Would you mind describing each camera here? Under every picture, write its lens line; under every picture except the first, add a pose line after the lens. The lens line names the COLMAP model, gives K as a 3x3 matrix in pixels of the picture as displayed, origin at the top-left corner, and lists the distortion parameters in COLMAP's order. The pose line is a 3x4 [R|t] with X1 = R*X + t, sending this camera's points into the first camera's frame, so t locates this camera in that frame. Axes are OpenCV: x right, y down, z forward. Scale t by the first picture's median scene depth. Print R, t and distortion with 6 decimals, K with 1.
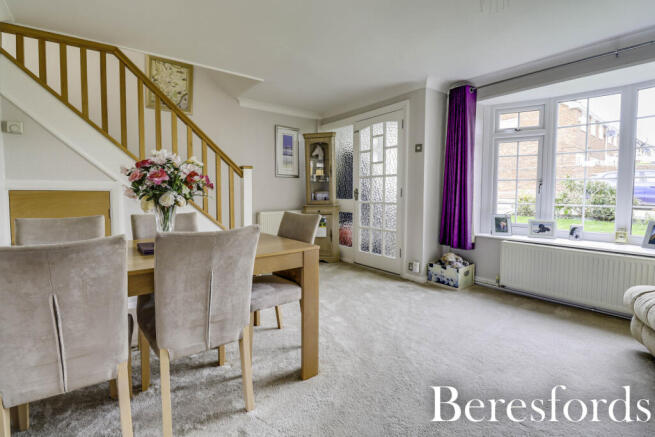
lens RADIAL K [[302.6, 0, 328.4], [0, 302.6, 208.7], [0, 0, 1]] dist [-0.000471, -0.011827]
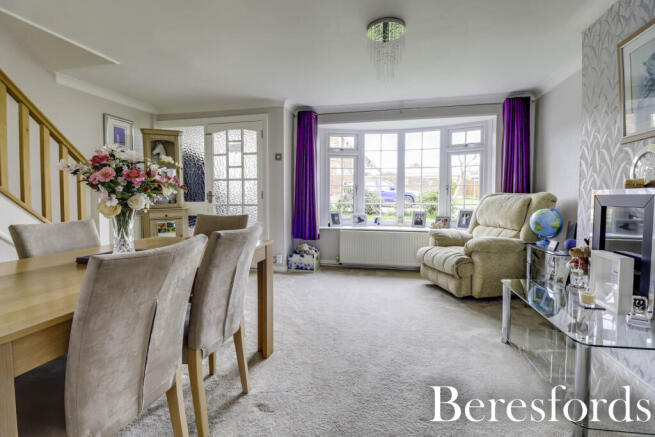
lens RADIAL K [[302.6, 0, 328.4], [0, 302.6, 208.7], [0, 0, 1]] dist [-0.000471, -0.011827]
pose [[0.774346, -0.029100, 0.632093, -0.294183], [0.034577, 0.999395, 0.003650, 0.001576], [-0.631818, 0.019029, 0.774884, -0.023138]]
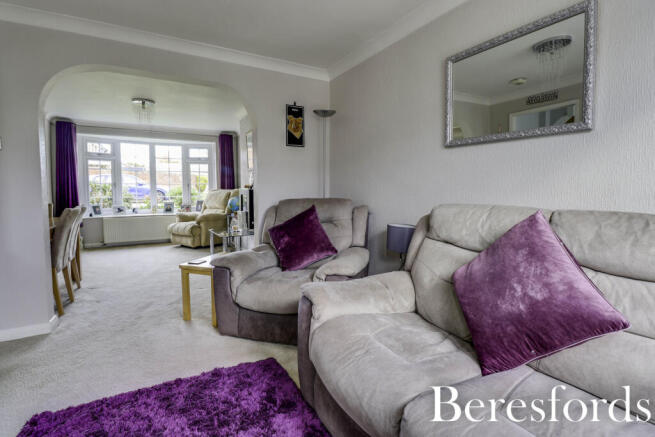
lens RADIAL K [[314.8, 0, 329.2], [0, 314.8, 205.7], [0, 0, 1]] dist [0.000802, -0.013044]
pose [[0.129009, -0.054588, 0.990140, -0.955552], [0.056478, 0.997267, 0.047622, 0.018770], [-0.990034, 0.049777, 0.131740, -0.490936]]
